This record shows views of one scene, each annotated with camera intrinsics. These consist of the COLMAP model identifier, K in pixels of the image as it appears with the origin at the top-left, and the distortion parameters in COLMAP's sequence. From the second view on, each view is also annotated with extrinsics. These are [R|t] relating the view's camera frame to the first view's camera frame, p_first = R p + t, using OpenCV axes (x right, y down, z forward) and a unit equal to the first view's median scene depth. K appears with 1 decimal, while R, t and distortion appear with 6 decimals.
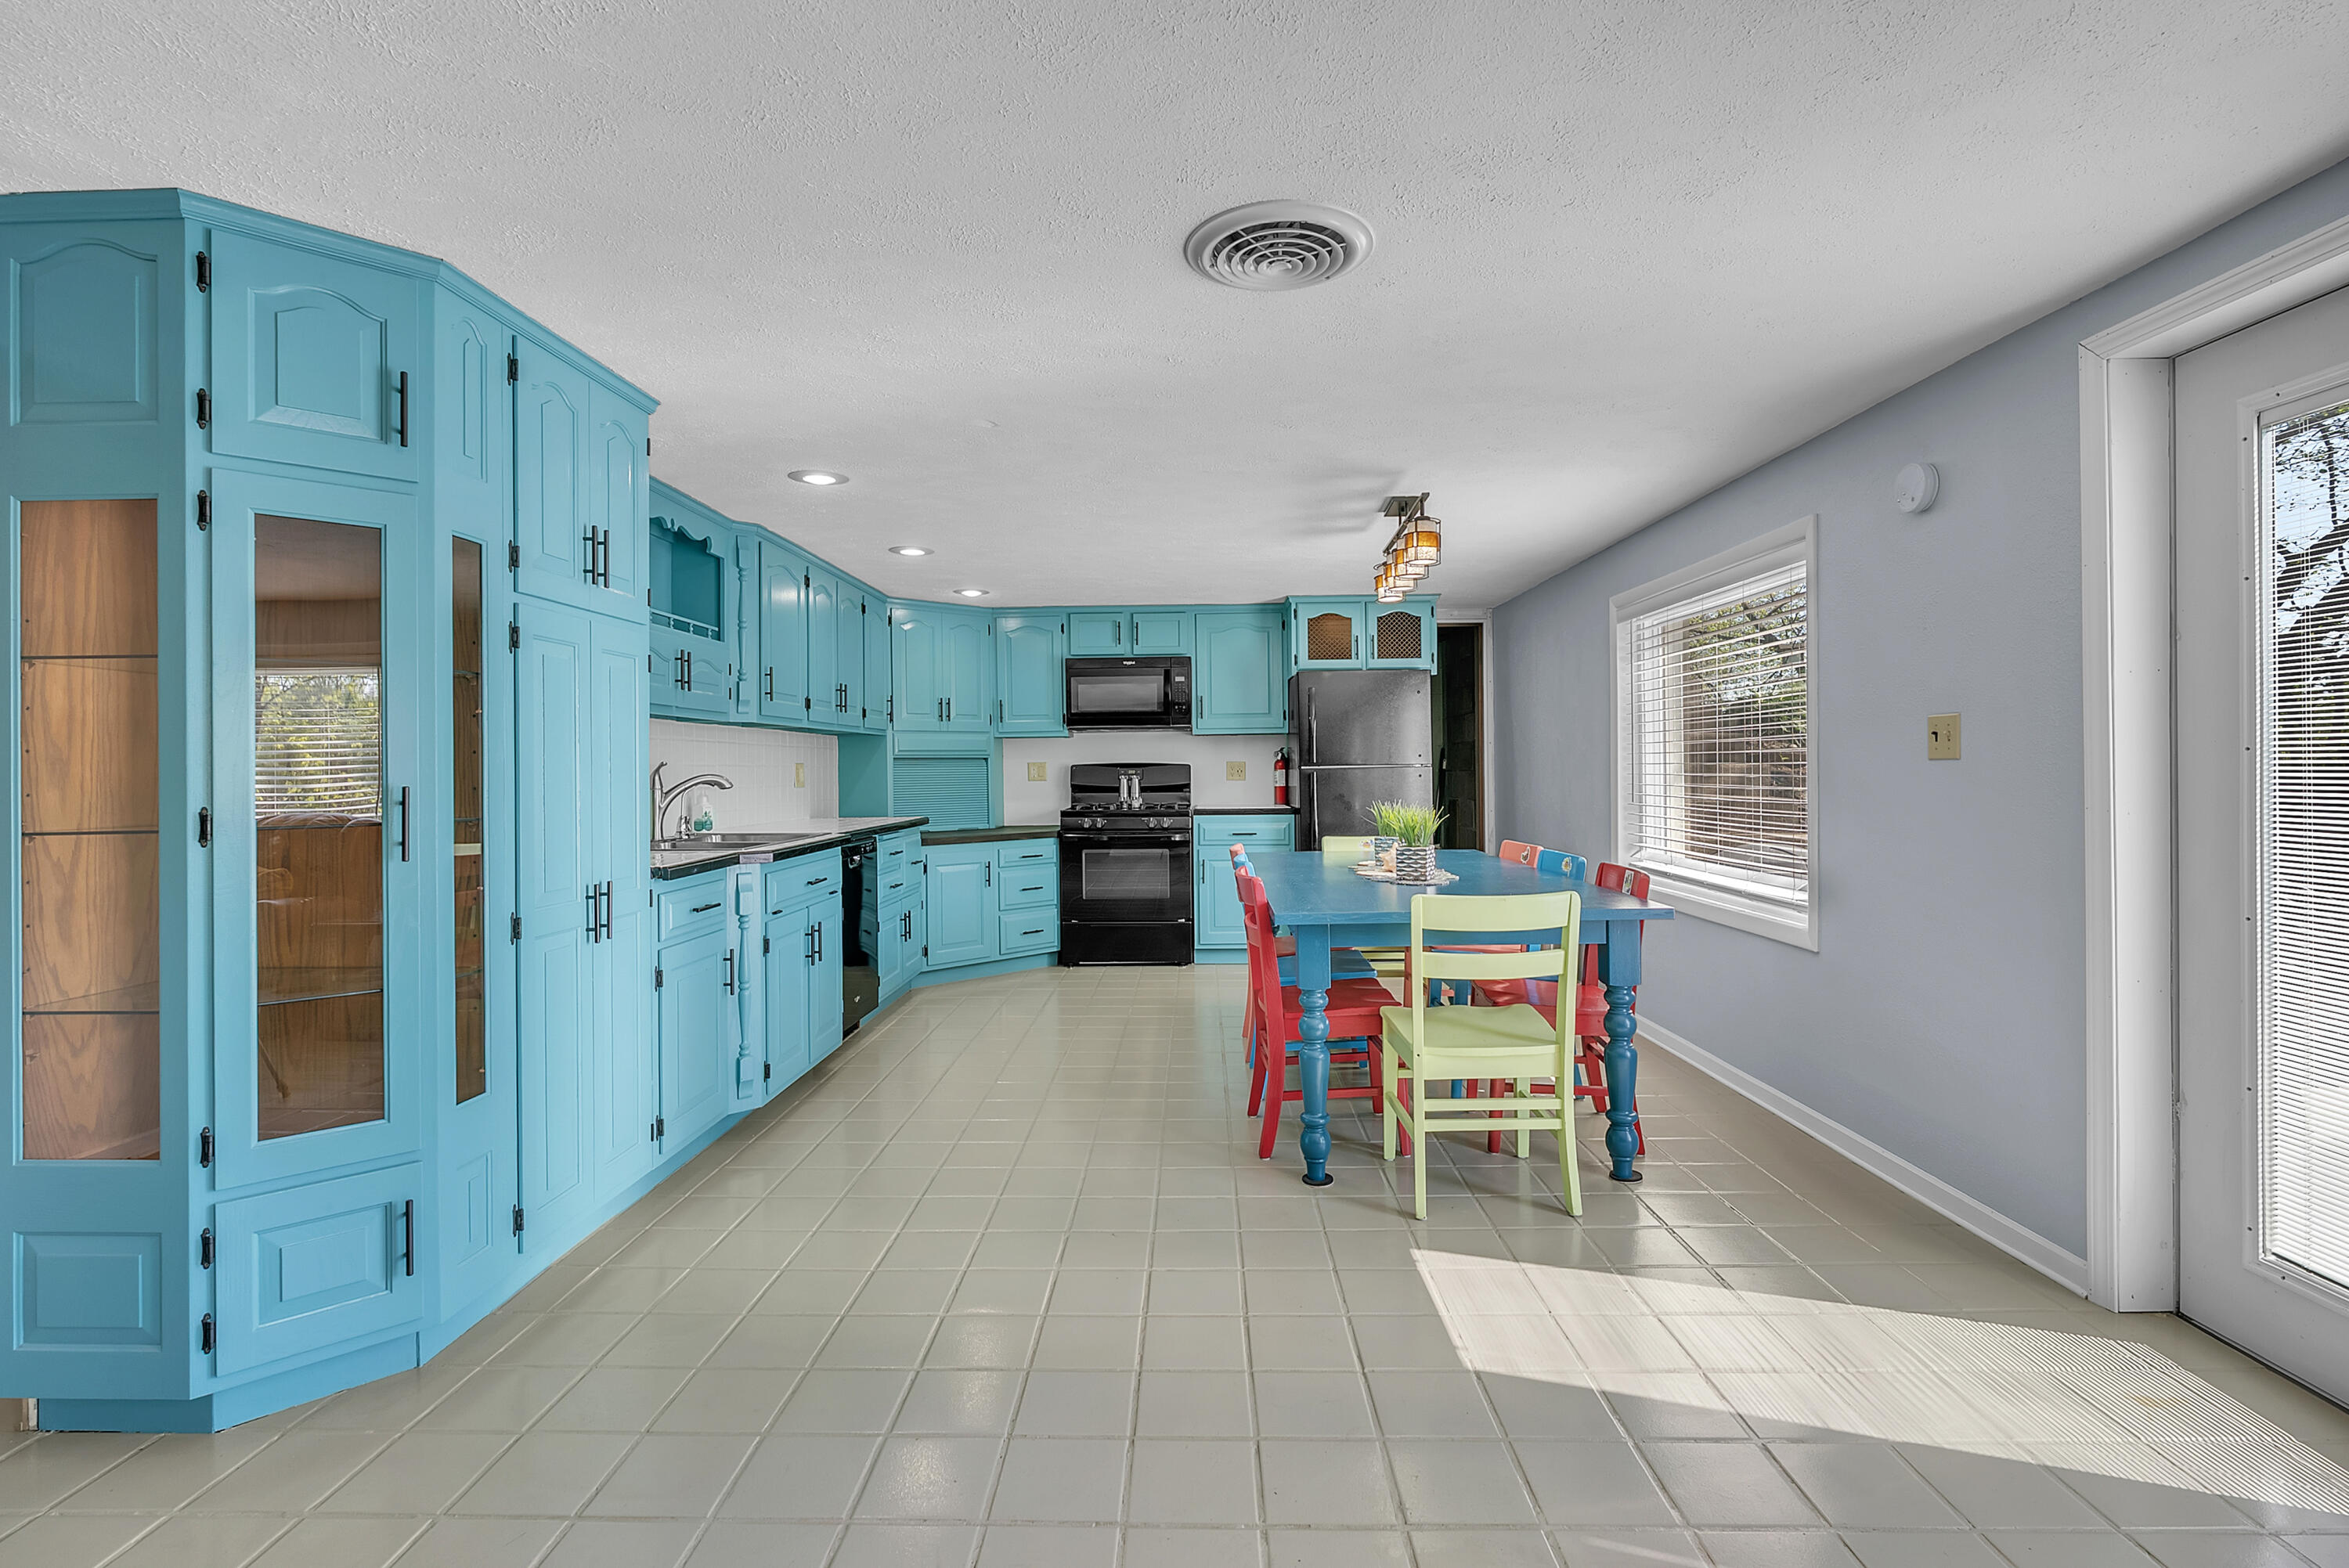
lens RADIAL K [[1094.1, 0, 1180.7], [0, 1094.1, 764.3], [0, 0, 1]] dist [-0.011593, 0.000159]
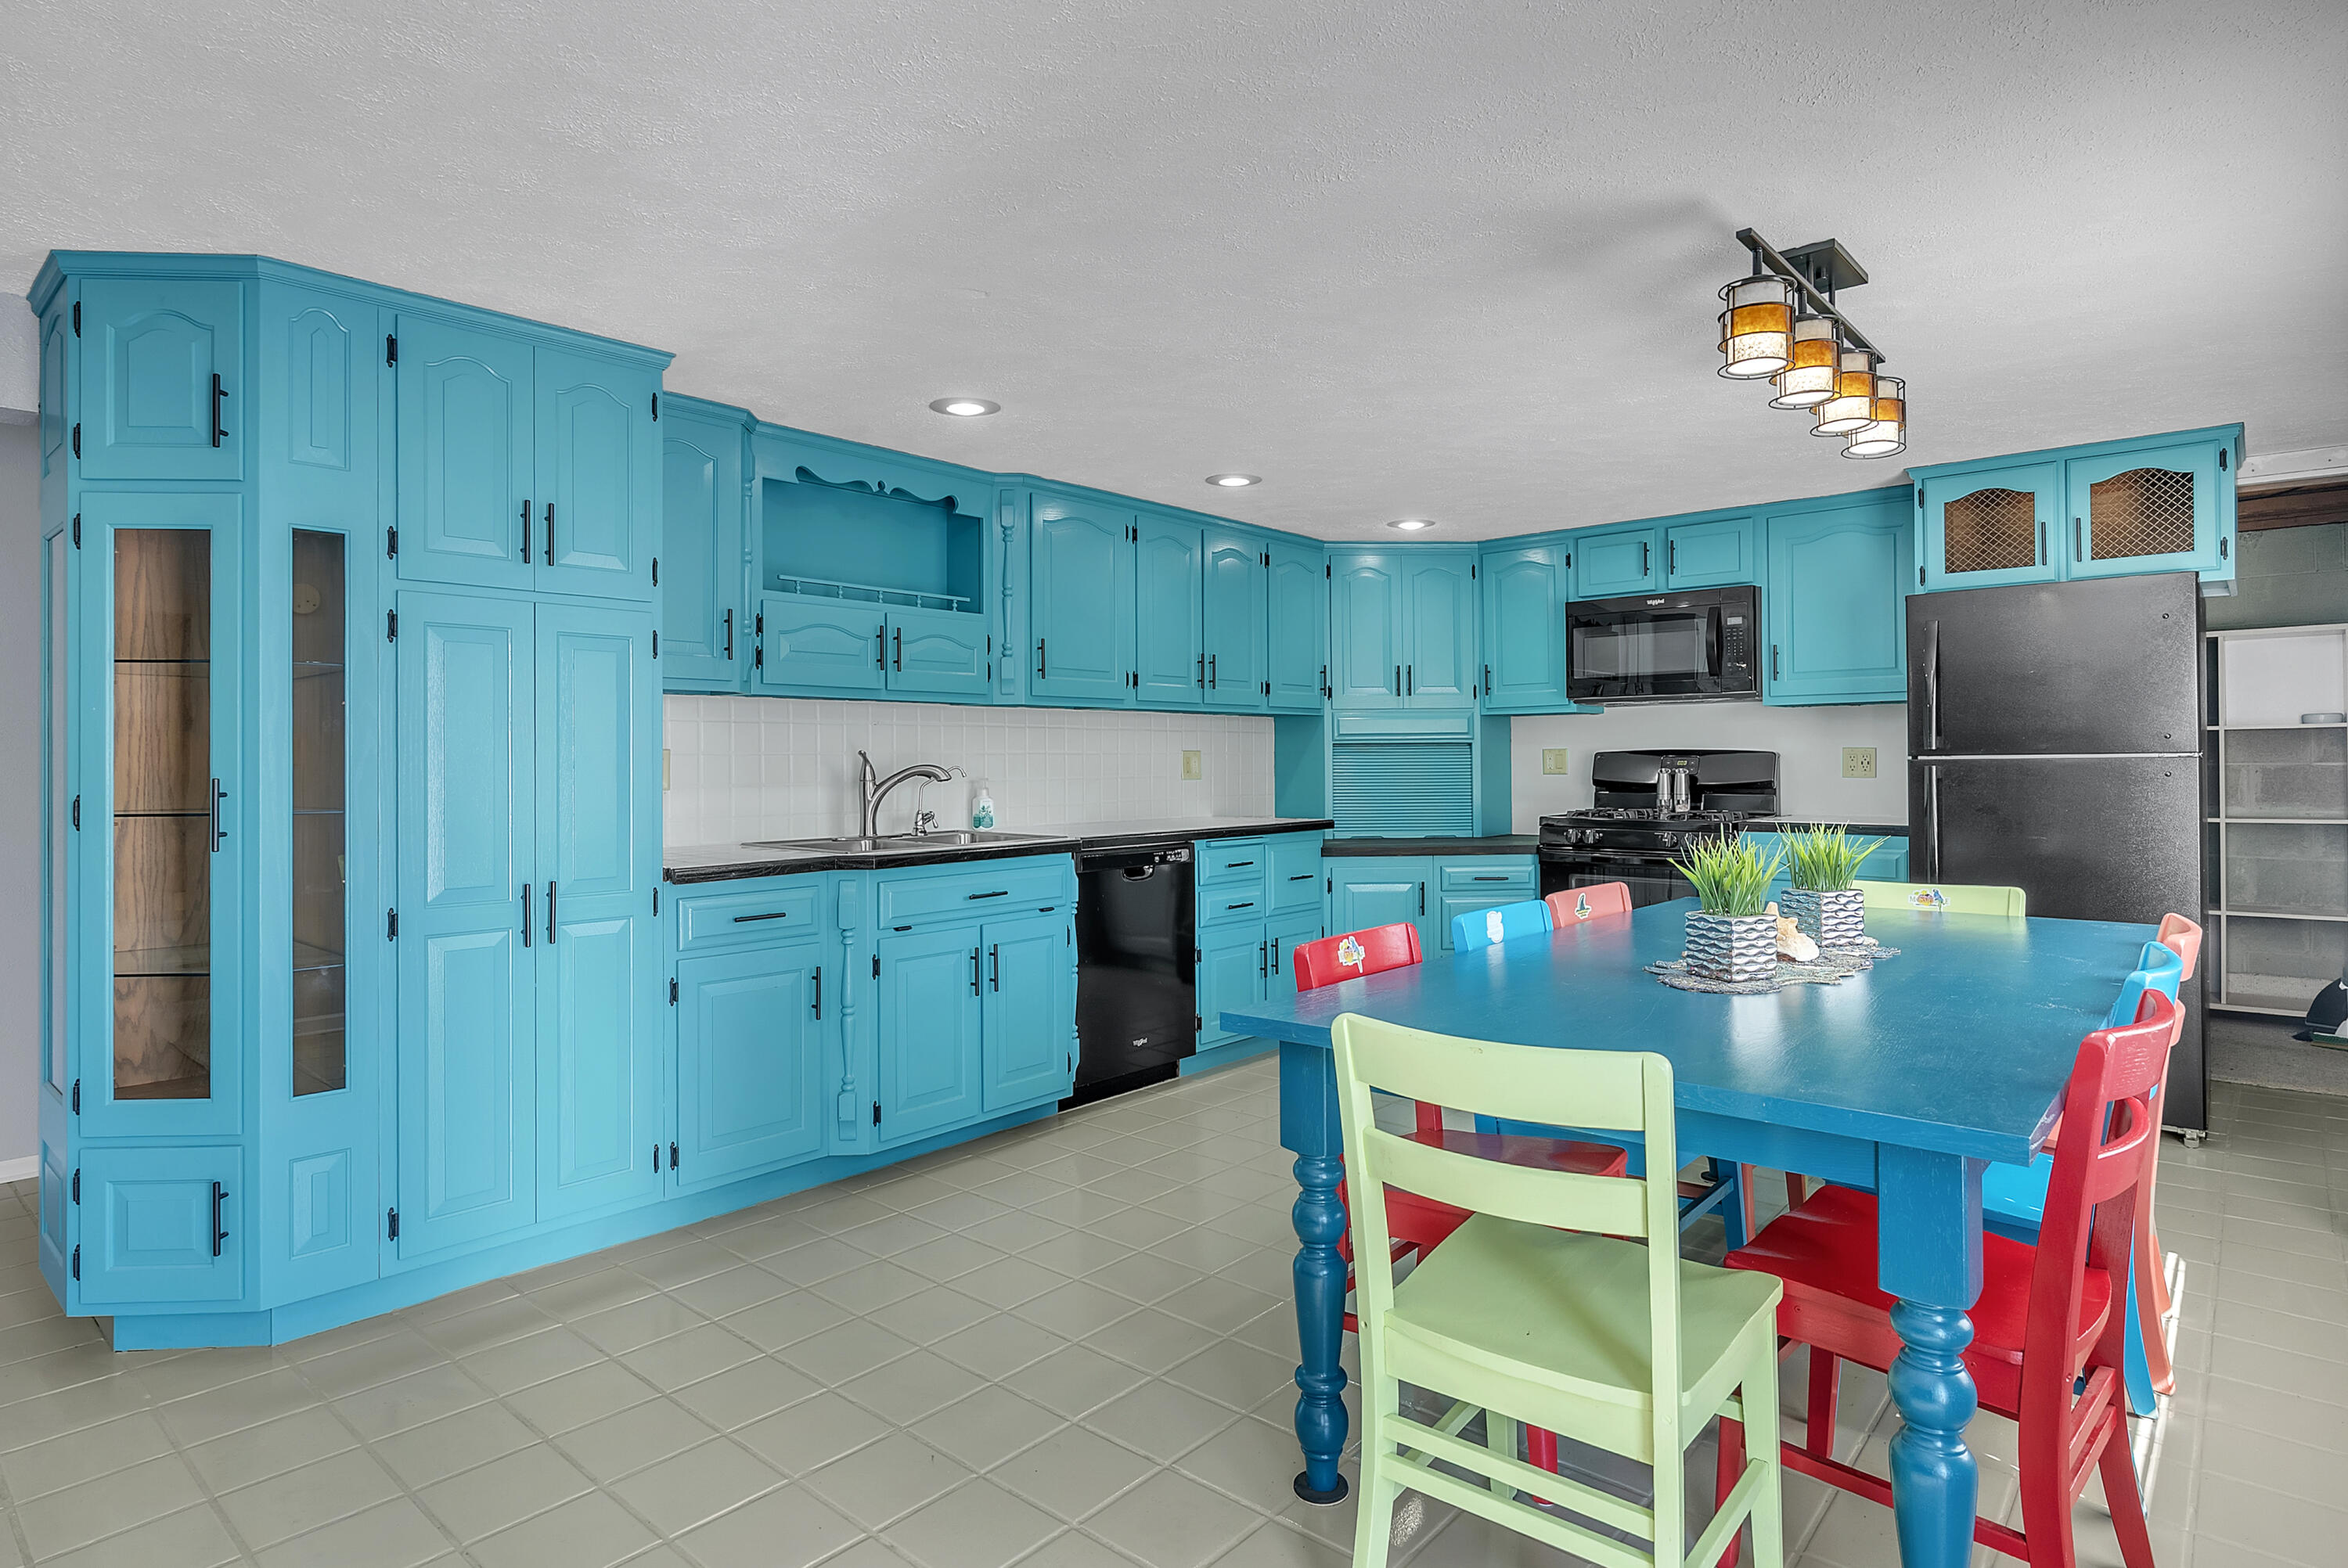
lens RADIAL K [[1255.7, 0, 1171.6], [0, 1255.7, 761.5], [0, 0, 1]] dist [-0.018429, 0.004771]
pose [[0.760955, 0.005083, -0.648785, 0.251005], [0.001452, 0.999953, 0.009538, -0.001958], [0.648803, -0.008200, 0.760912, 0.237372]]
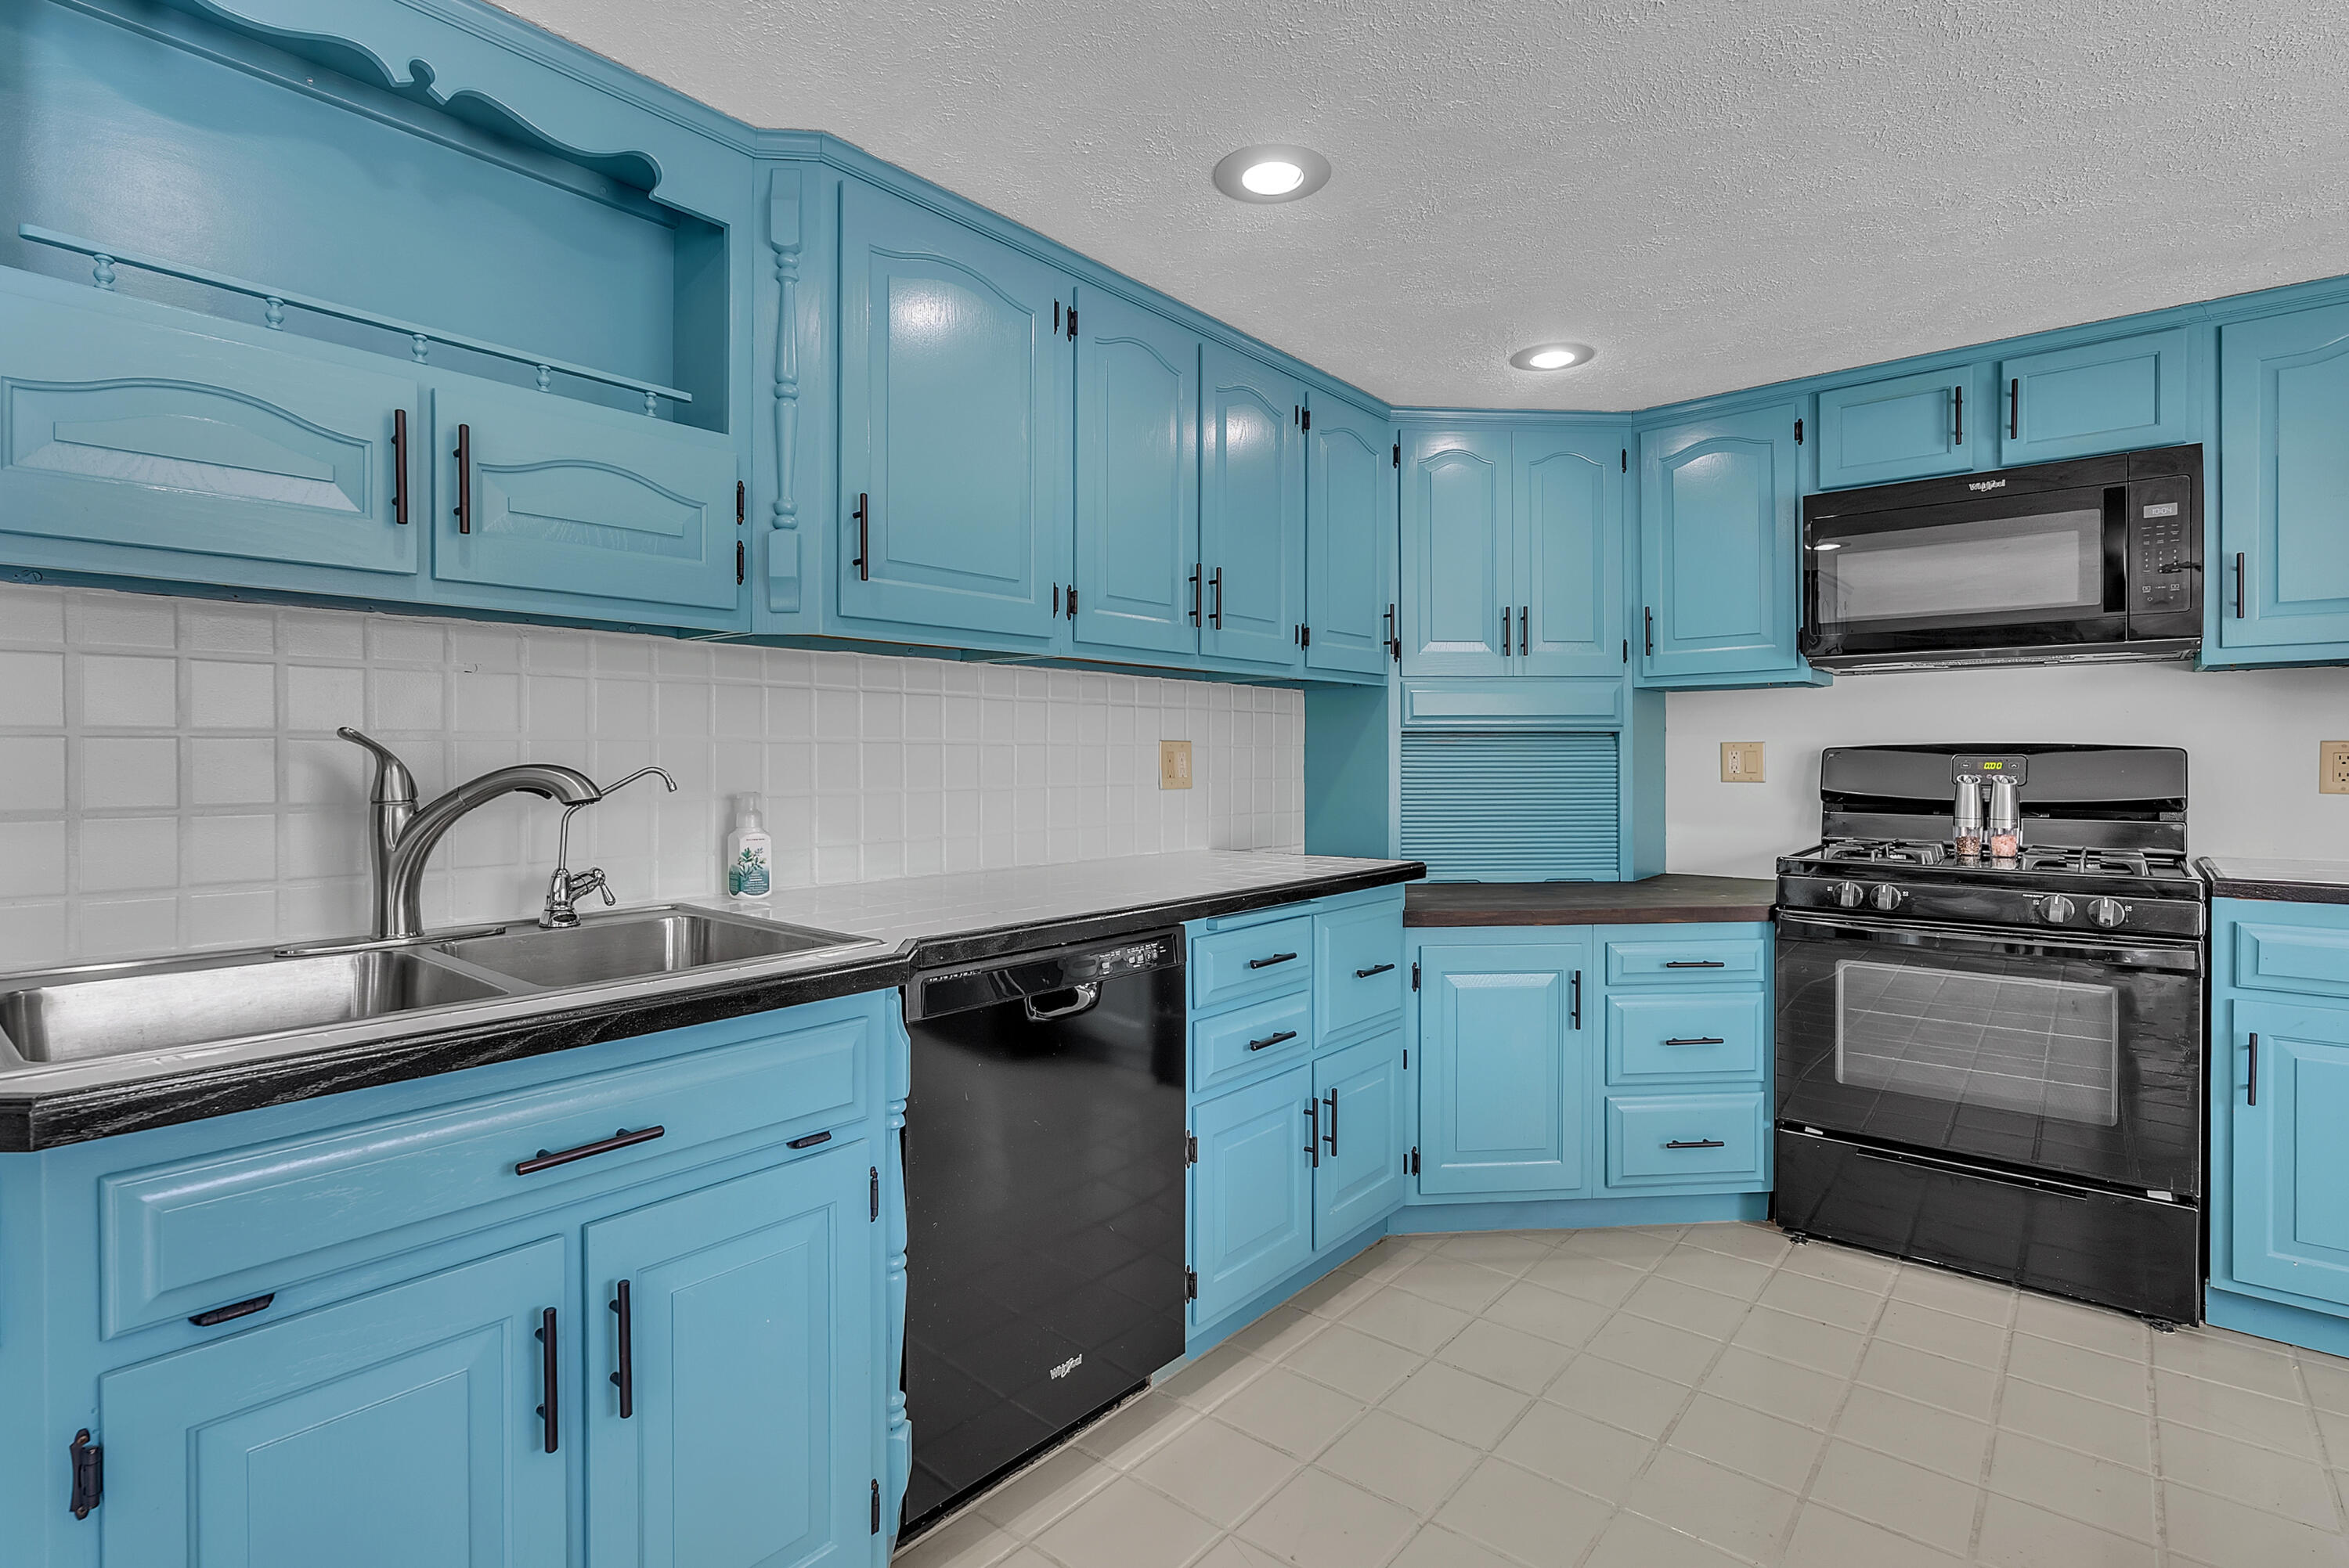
lens RADIAL K [[1094.1, 0, 1172.1], [0, 1094.1, 763.5], [0, 0, 1]] dist [-0.011593, 0.000159]
pose [[0.771980, 0.013713, -0.635499, -0.026917], [-0.004587, 0.999861, 0.016004, 0.001298], [0.635630, -0.009440, 0.771936, 0.569729]]
